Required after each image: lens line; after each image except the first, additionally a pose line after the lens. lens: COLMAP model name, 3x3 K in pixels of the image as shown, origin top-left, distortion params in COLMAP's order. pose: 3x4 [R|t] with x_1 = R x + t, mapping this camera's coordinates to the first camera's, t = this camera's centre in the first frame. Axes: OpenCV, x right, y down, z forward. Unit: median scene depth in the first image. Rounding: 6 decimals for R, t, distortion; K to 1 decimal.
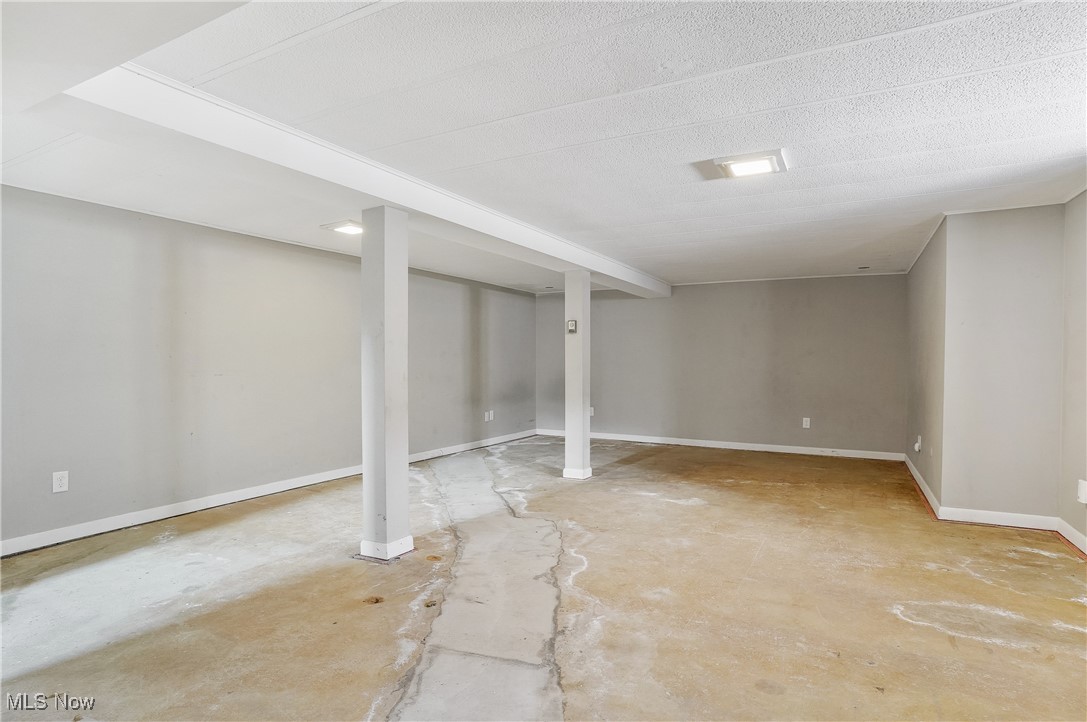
lens RADIAL K [[571.0, 0, 540.9], [0, 571.0, 364.7], [0, 0, 1]] dist [-0.072744, 0.039739]
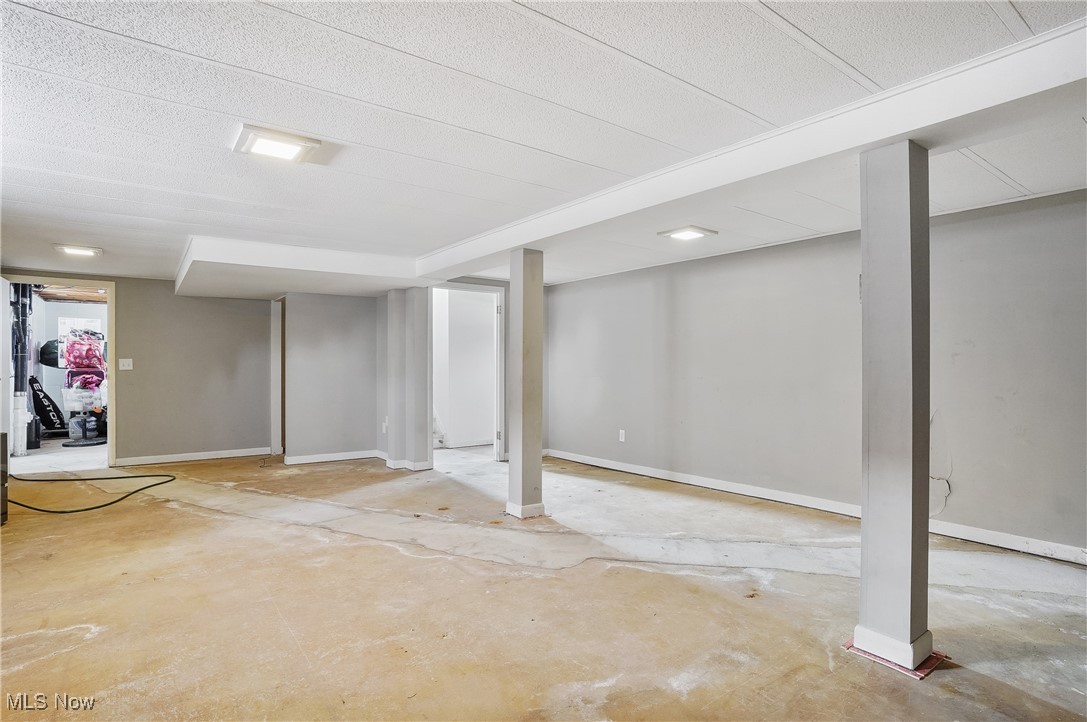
lens RADIAL K [[571.0, 0, 540.9], [0, 571.0, 364.7], [0, 0, 1]] dist [-0.072744, 0.039739]
pose [[-0.418426, -0.005029, -0.908237, 0.927951], [-0.008645, 0.999961, -0.001554, -0.007162], [0.908210, 0.007202, -0.418453, 1.634302]]
